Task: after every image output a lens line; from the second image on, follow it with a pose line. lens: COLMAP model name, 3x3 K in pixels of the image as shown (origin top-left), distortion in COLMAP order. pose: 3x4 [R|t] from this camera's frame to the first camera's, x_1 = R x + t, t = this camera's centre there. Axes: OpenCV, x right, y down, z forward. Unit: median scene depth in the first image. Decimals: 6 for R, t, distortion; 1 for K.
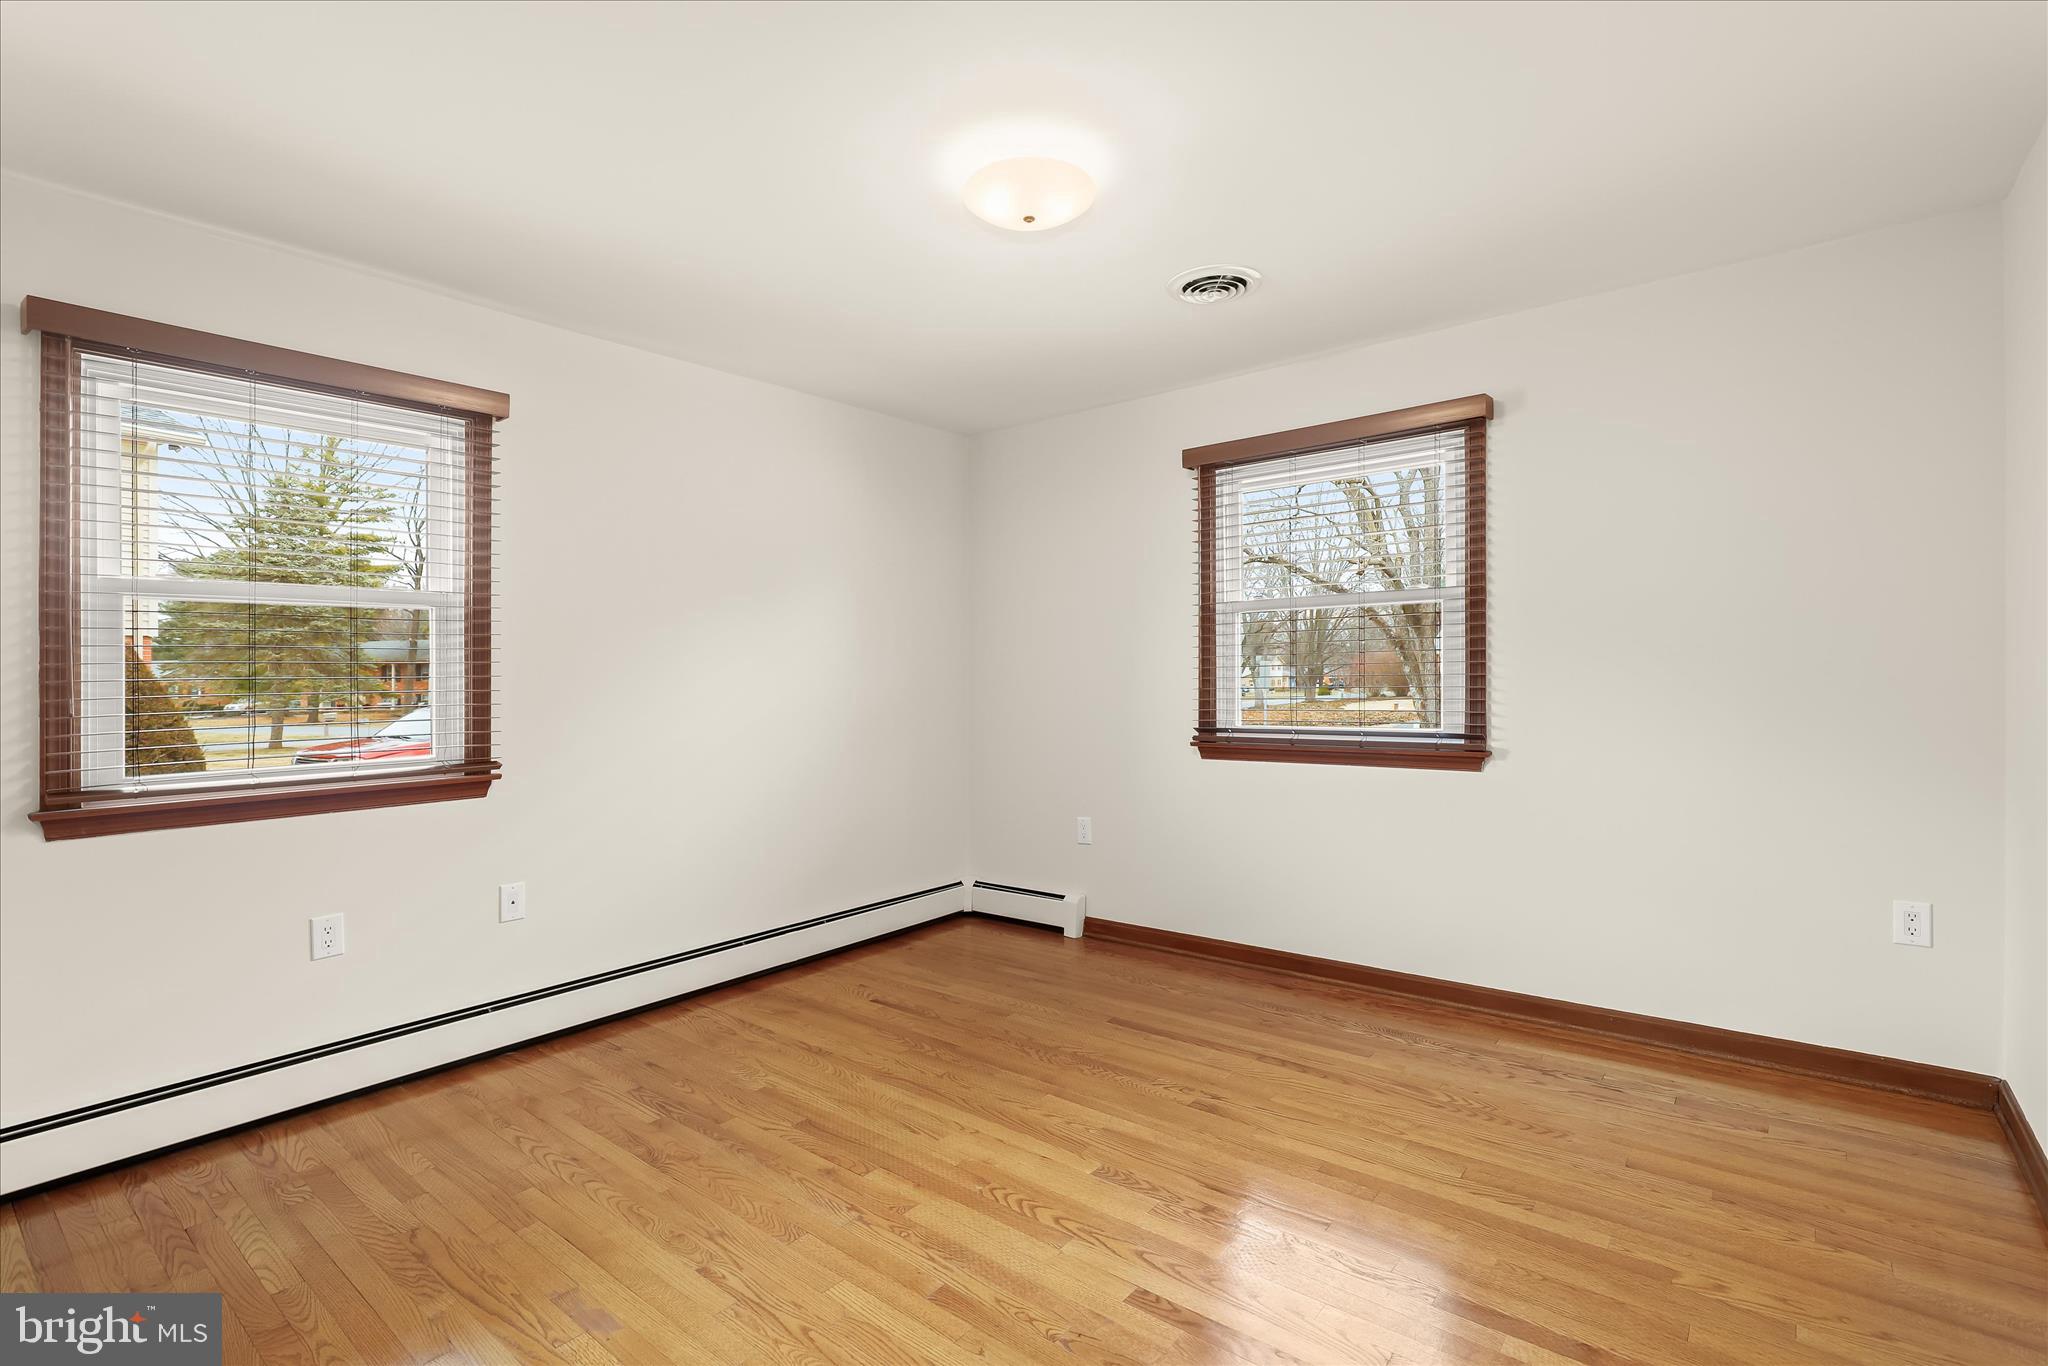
lens RADIAL K [[949.0, 0, 1047.0], [0, 949.0, 663.4], [0, 0, 1]] dist [-0.019772, 0.006330]
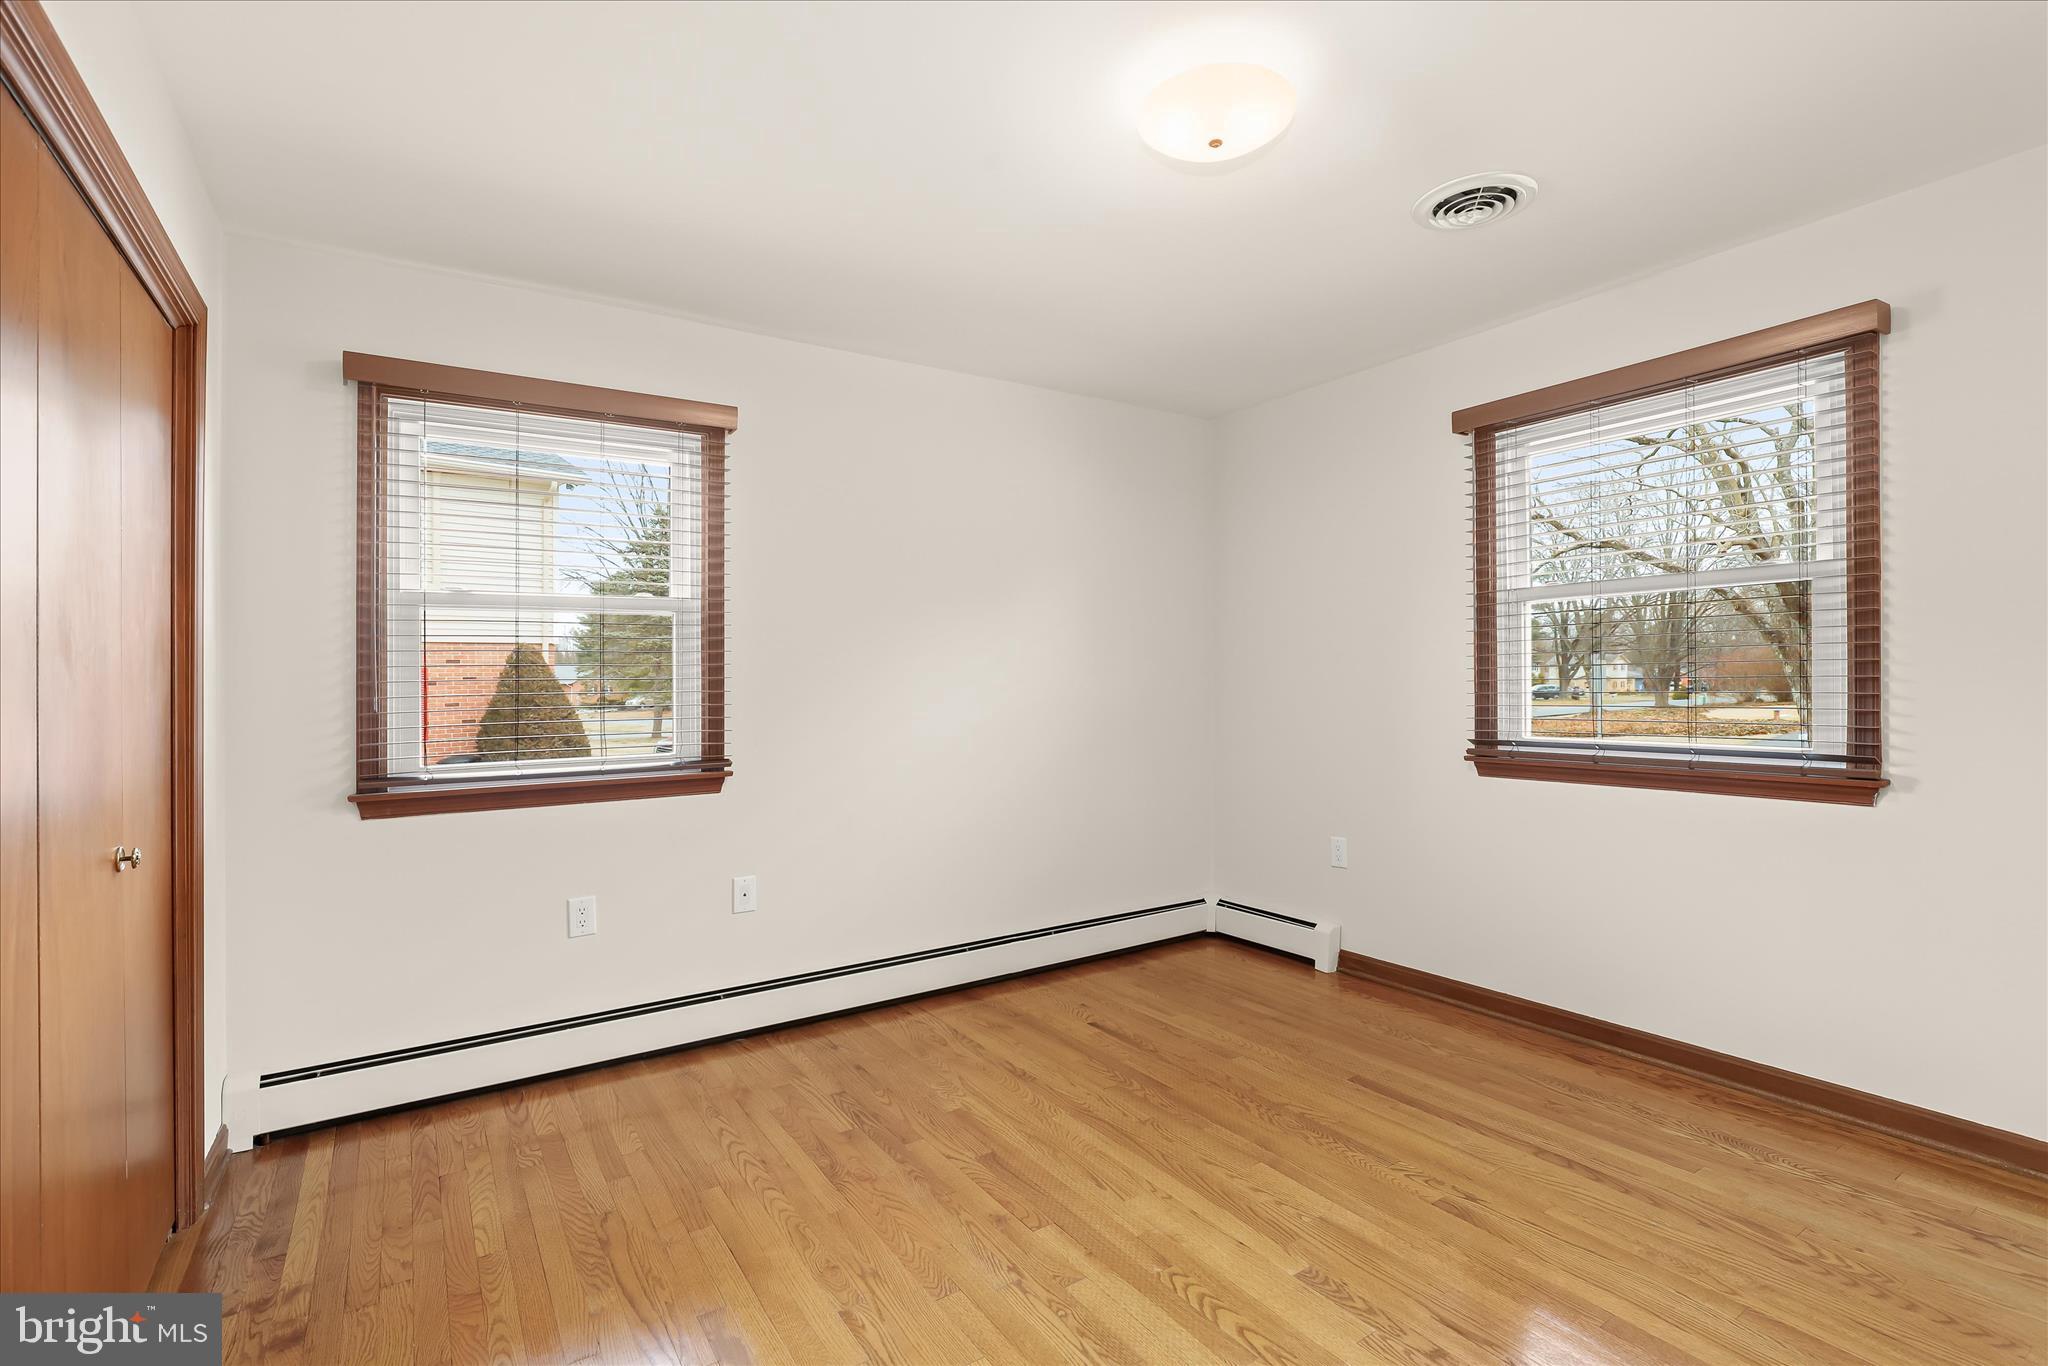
lens RADIAL K [[949.0, 0, 1047.0], [0, 949.0, 663.4], [0, 0, 1]] dist [-0.019772, 0.006330]
pose [[0.952588, -0.003514, -0.304242, 0.071529], [0.003240, 0.999994, -0.001406, 0.000402], [0.304245, 0.000354, 0.952594, 0.108265]]
